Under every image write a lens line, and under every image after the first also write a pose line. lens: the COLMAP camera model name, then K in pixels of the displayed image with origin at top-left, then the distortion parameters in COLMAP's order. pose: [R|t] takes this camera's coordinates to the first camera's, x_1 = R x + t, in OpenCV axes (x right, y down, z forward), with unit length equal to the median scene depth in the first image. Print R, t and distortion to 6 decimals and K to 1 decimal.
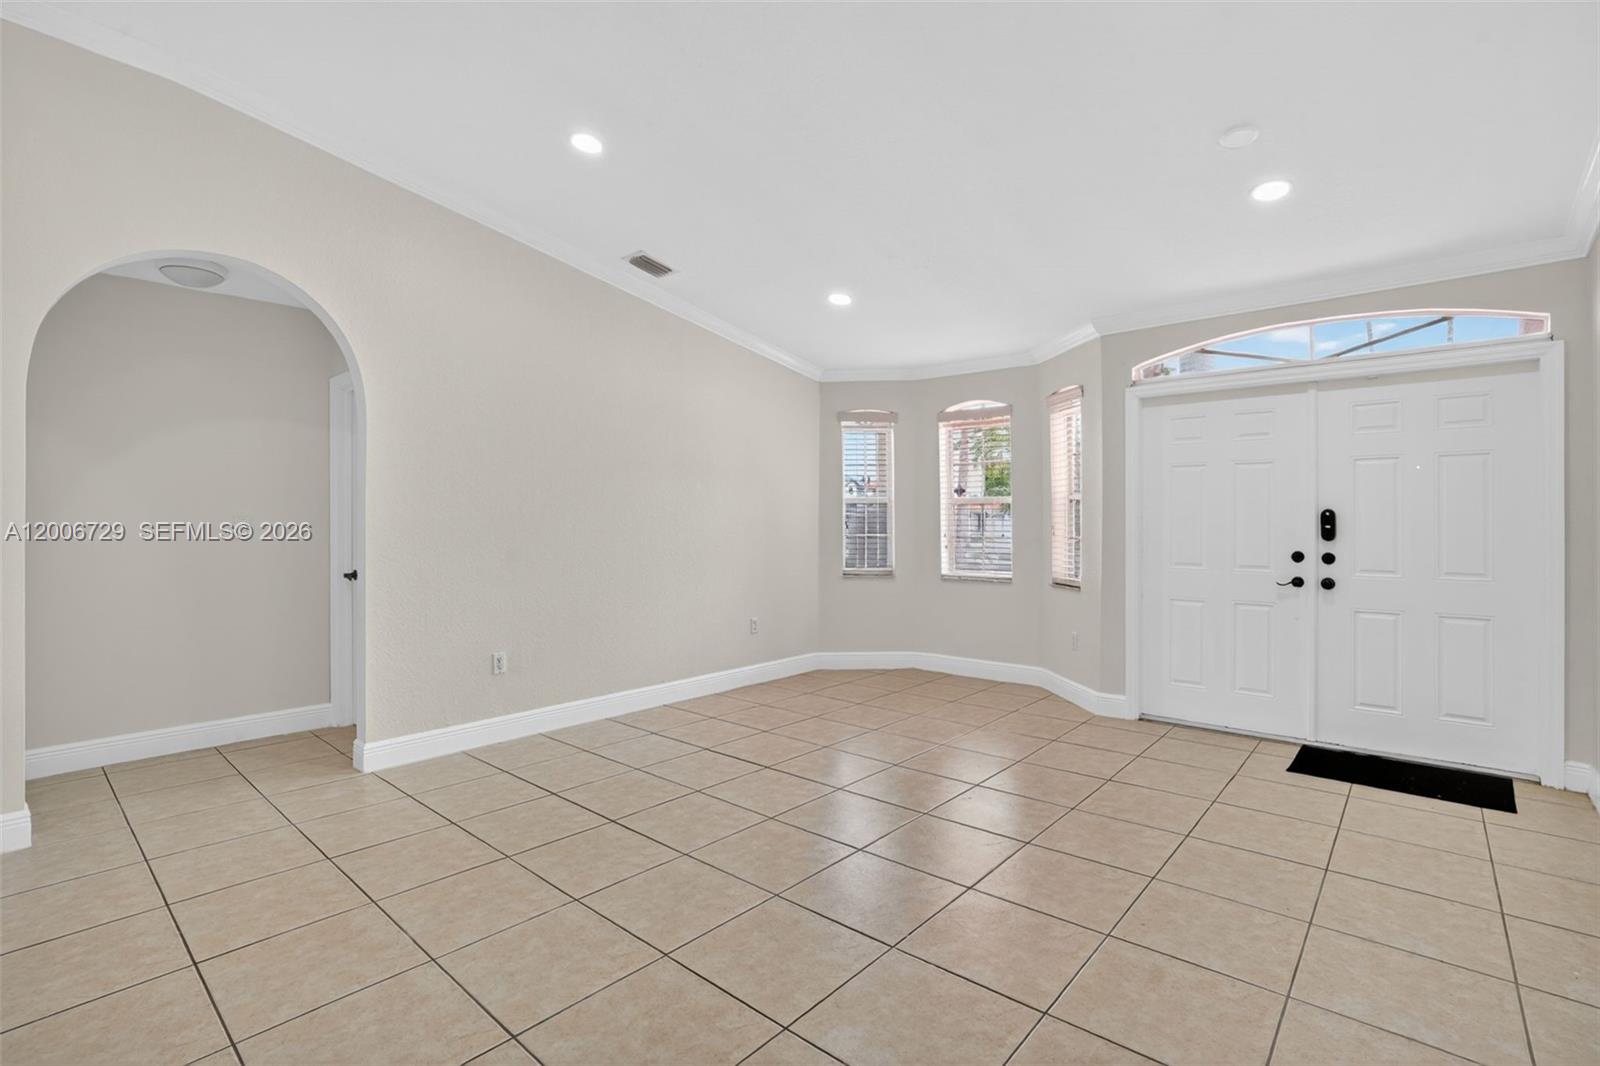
lens RADIAL K [[720.8, 0, 787.0], [0, 720.8, 529.2], [0, 0, 1]] dist [-0.027050, 0.004202]
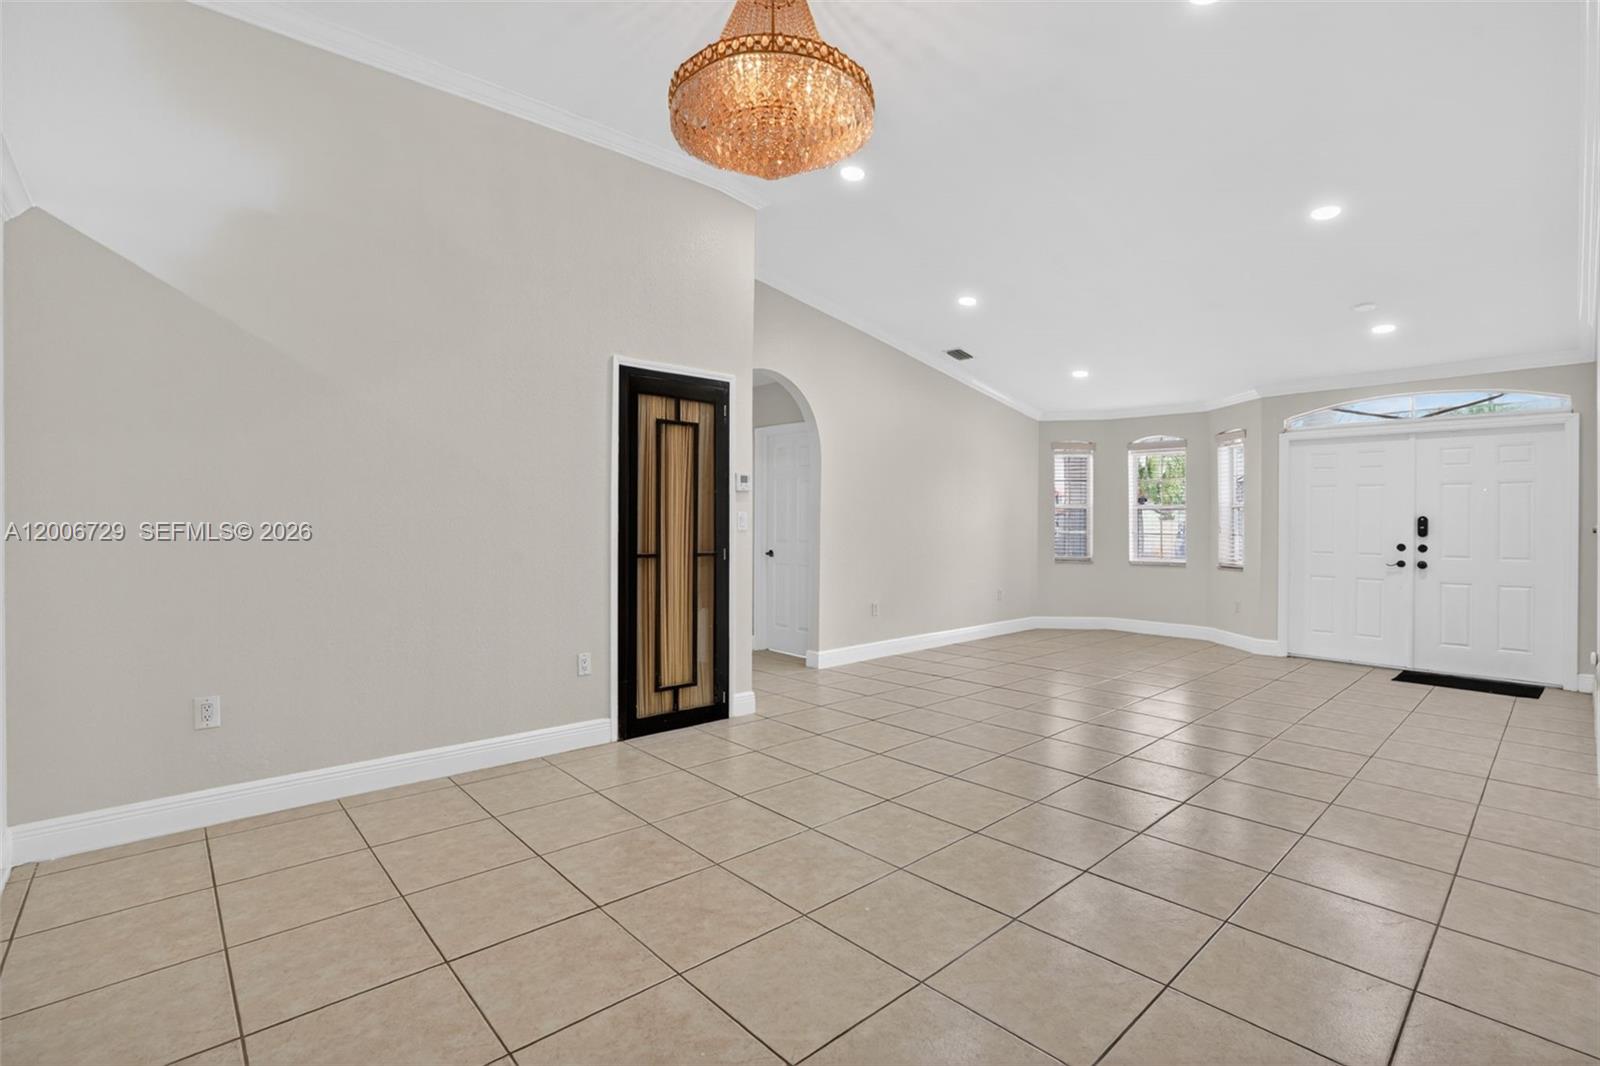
lens RADIAL K [[720.8, 0, 798.6], [0, 720.8, 520.1], [0, 0, 1]] dist [-0.027050, 0.004202]
pose [[0.994360, 0.007830, -0.105771, -0.305461], [-0.009131, 0.999888, -0.011821, 0.007514], [0.105667, 0.012720, 0.994320, -0.485292]]
